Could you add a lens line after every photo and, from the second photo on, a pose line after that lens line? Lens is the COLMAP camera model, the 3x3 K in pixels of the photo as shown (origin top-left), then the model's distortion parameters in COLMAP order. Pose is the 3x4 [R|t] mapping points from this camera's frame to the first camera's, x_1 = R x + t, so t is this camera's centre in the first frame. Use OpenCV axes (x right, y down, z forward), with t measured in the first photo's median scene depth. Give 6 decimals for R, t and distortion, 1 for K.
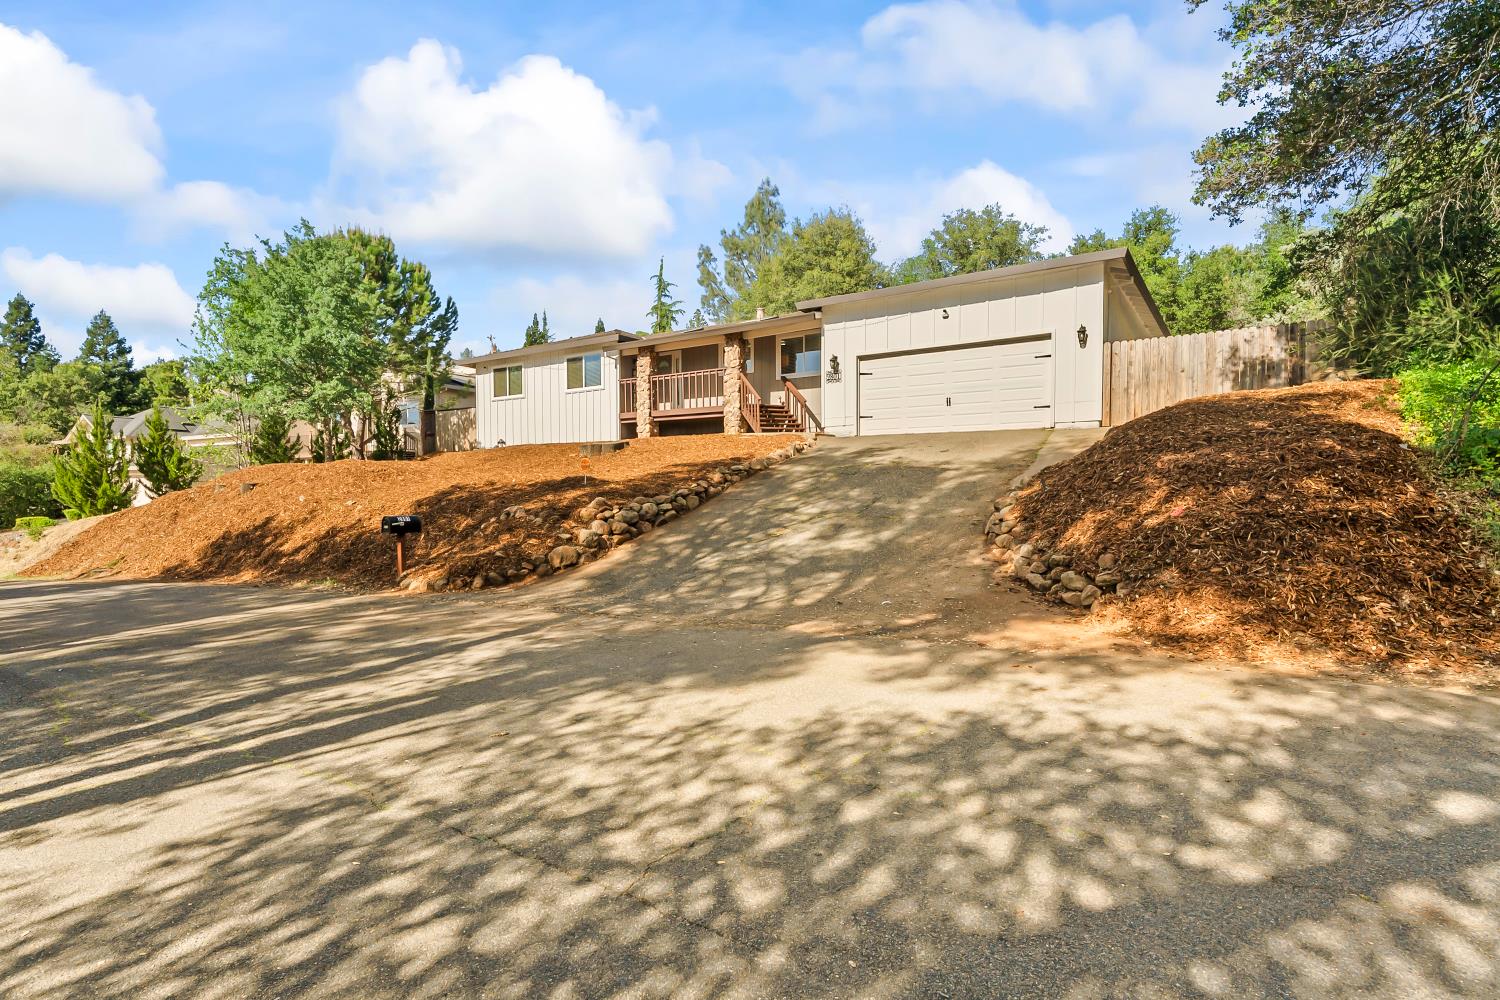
lens RADIAL K [[735.2, 0, 751.8], [0, 735.2, 500.7], [0, 0, 1]] dist [0.003067, -0.001401]
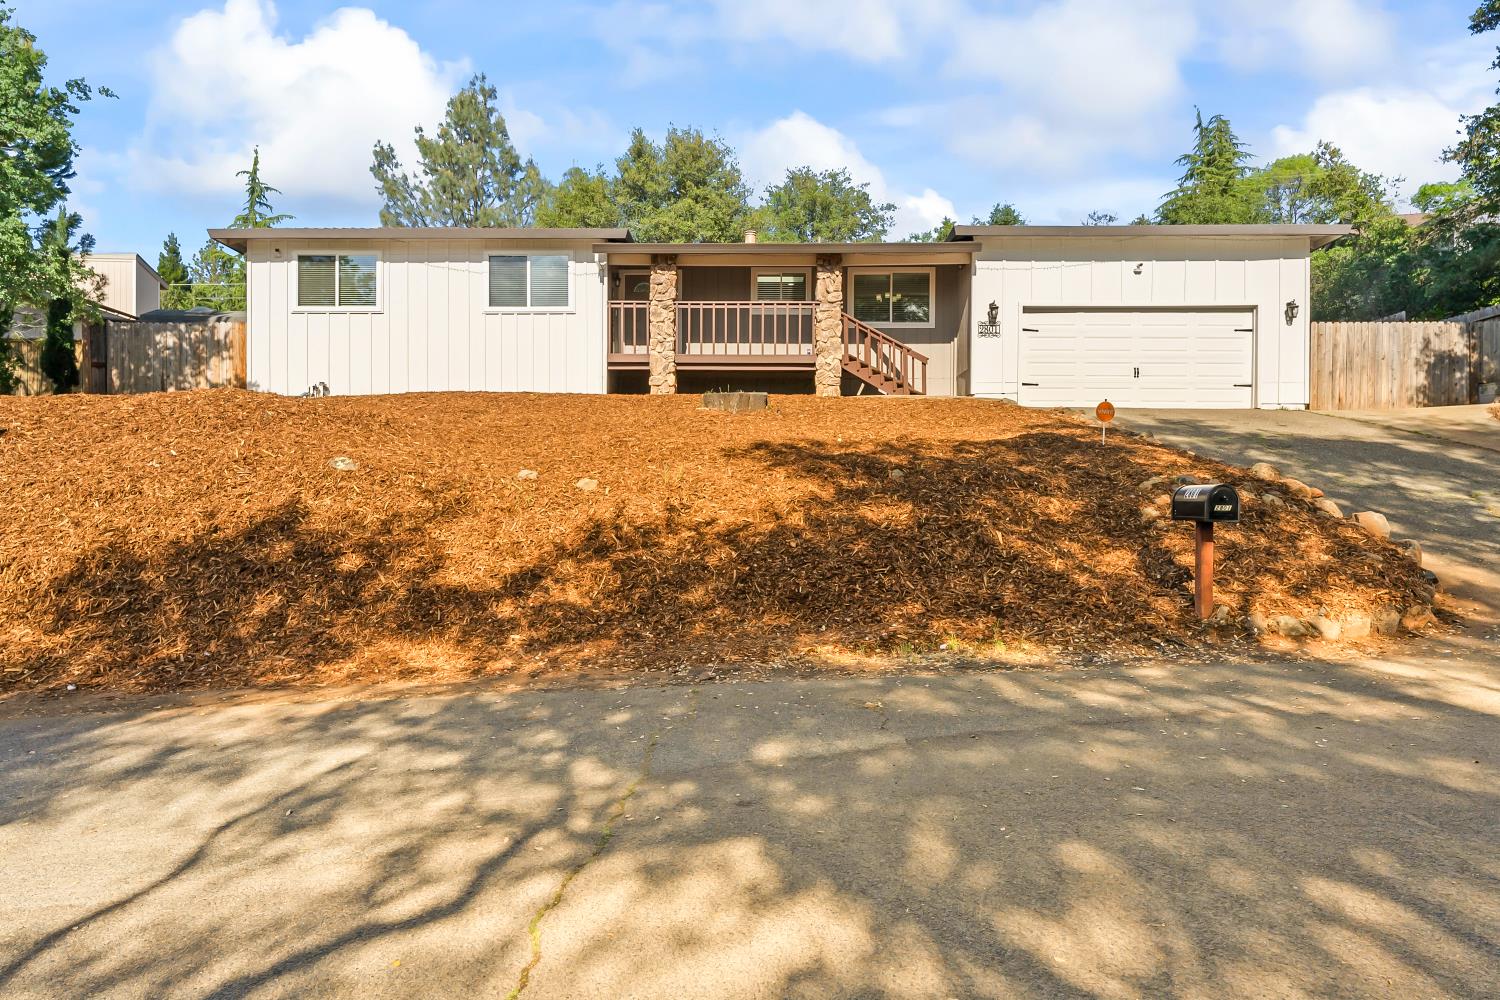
lens RADIAL K [[807.4, 0, 750.1], [0, 807.4, 502.0], [0, 0, 1]] dist [0.005707, 0.001131]
pose [[0.838874, -0.001429, 0.544324, -0.477755], [0.001862, 0.999998, -0.000244, 0.010991], [-0.544323, 0.001218, 0.838875, 0.357990]]
